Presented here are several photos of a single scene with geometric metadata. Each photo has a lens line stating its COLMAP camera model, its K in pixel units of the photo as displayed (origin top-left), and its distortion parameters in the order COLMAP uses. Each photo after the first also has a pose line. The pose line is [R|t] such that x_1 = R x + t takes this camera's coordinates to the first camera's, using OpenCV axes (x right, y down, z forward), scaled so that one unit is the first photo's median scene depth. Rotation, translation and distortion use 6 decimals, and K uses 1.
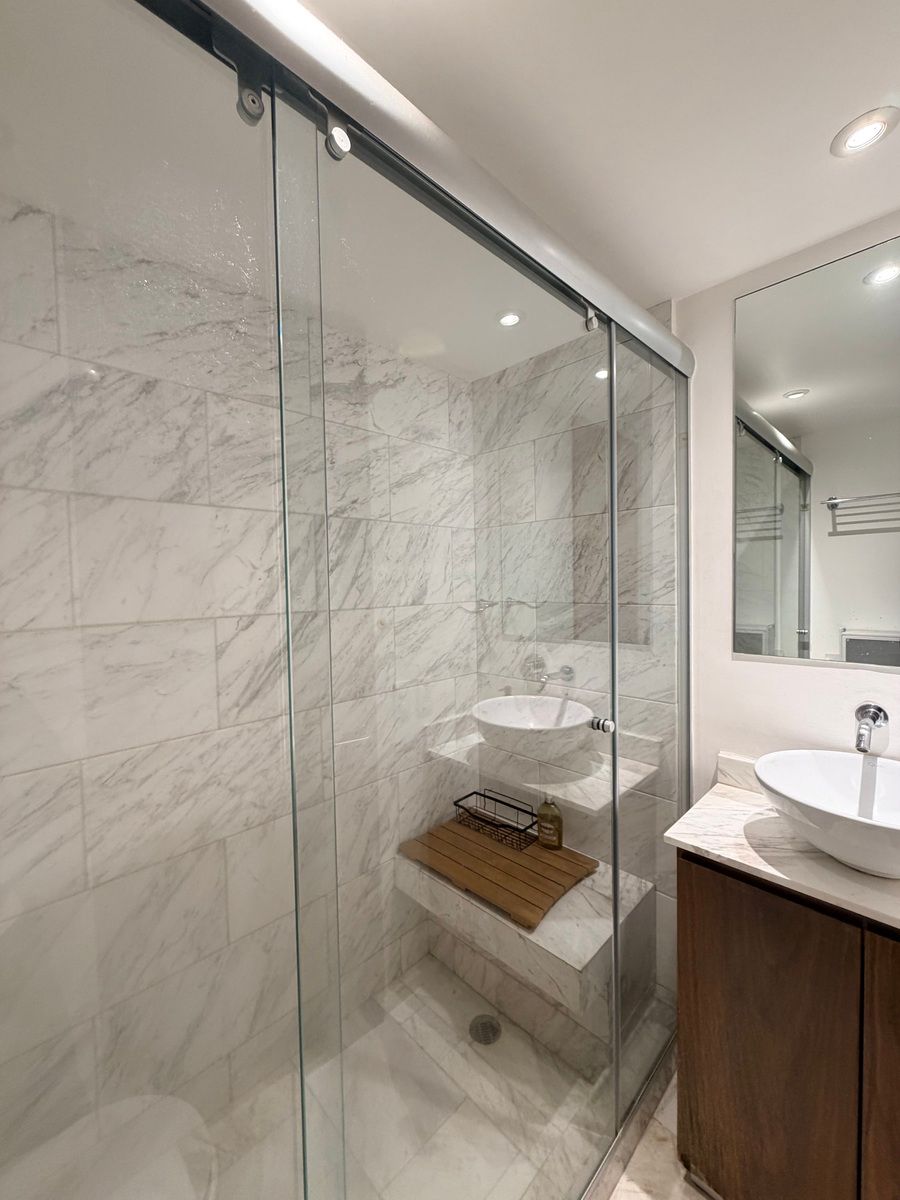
lens RADIAL K [[480.2, 0, 445.0], [0, 480.2, 594.4], [0, 0, 1]] dist [0.001858, 0.000273]
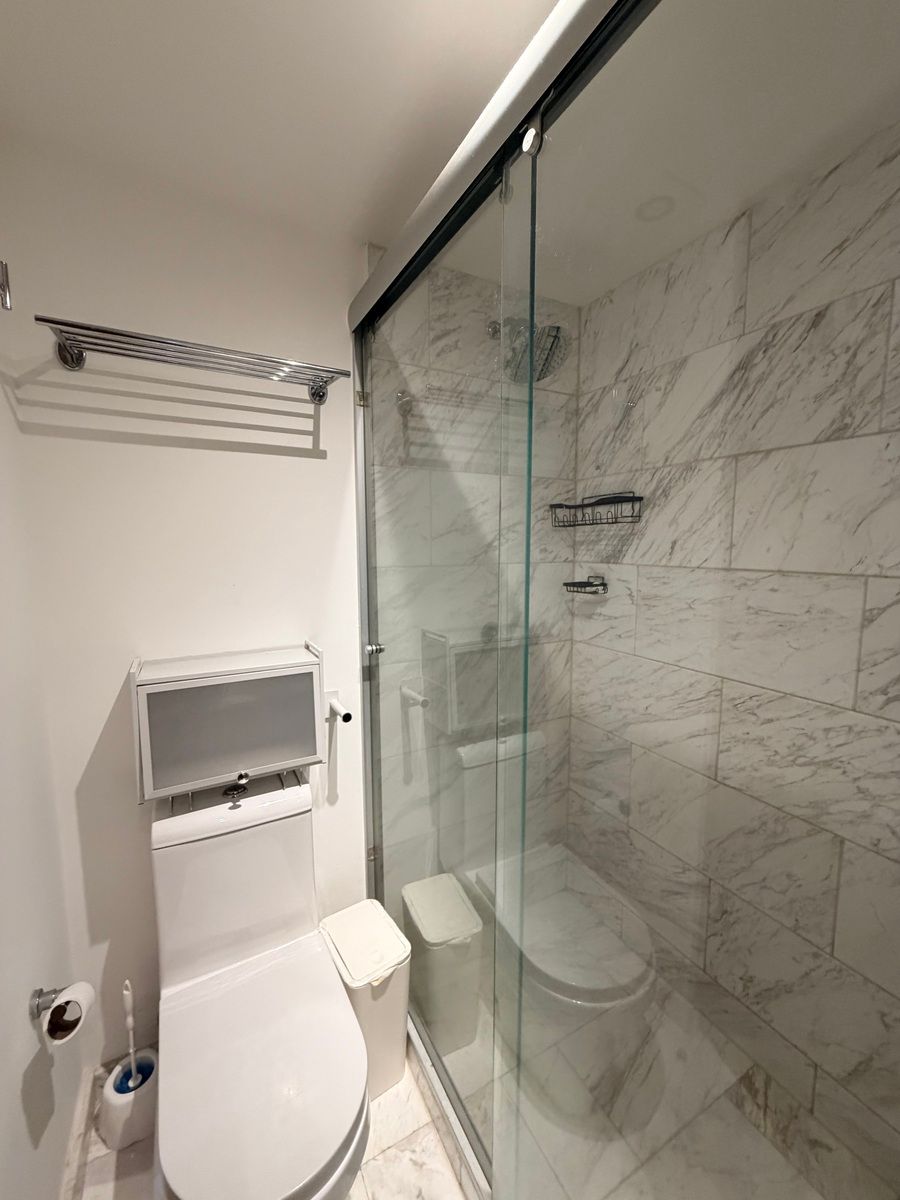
lens RADIAL K [[480.2, 0, 449.7], [0, 480.2, 593.0], [0, 0, 1]] dist [0.001858, 0.000273]
pose [[-0.266641, 0.125209, -0.955628, 0.500906], [-0.018541, 0.990676, 0.134975, -0.019368], [0.963617, 0.053708, -0.261834, 0.561408]]
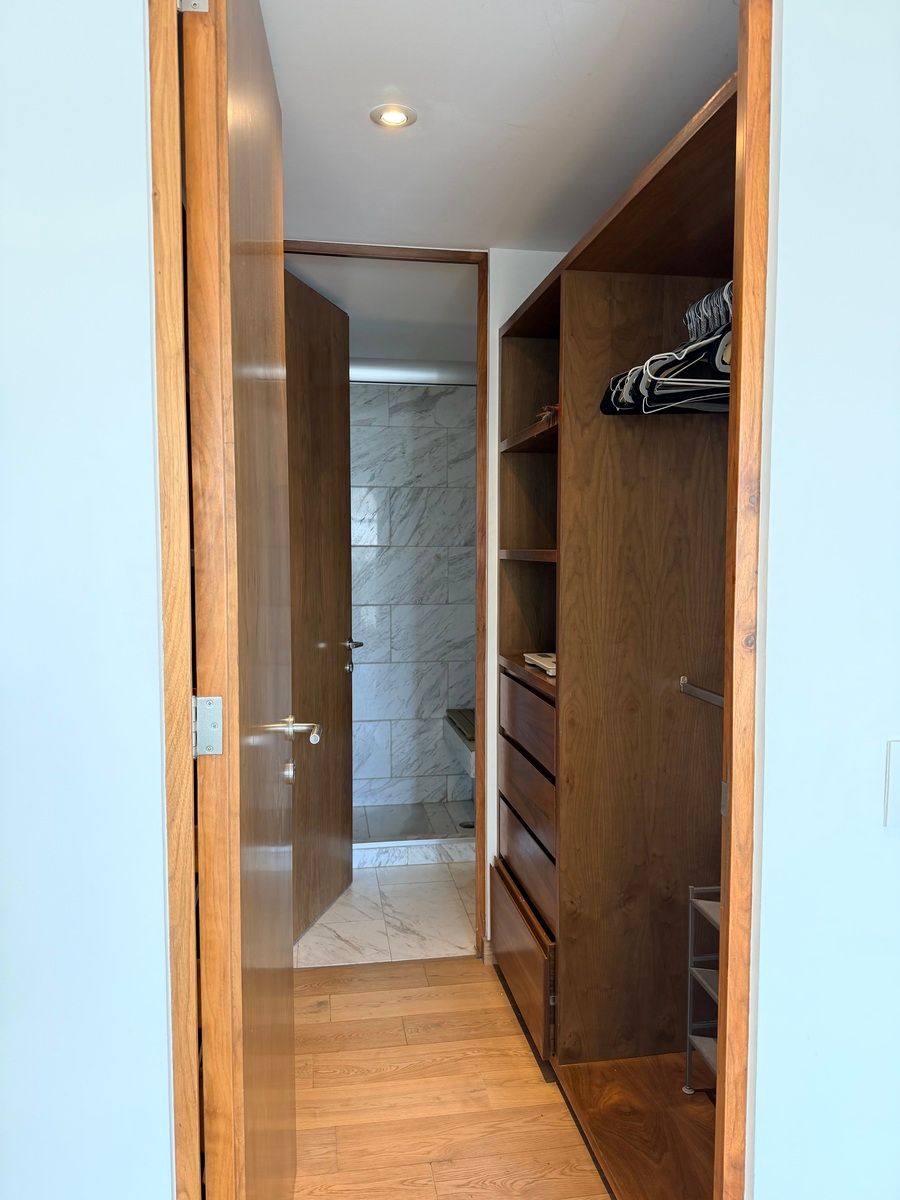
lens RADIAL K [[834.7, 0, 449.1], [0, 834.7, 601.7], [0, 0, 1]] dist [0.035854, -0.015715]
pose [[0.822673, 0.059400, -0.565404, 1.853719], [-0.032272, 0.997802, 0.057871, 0.064935], [0.567599, -0.029362, 0.822782, -1.505429]]
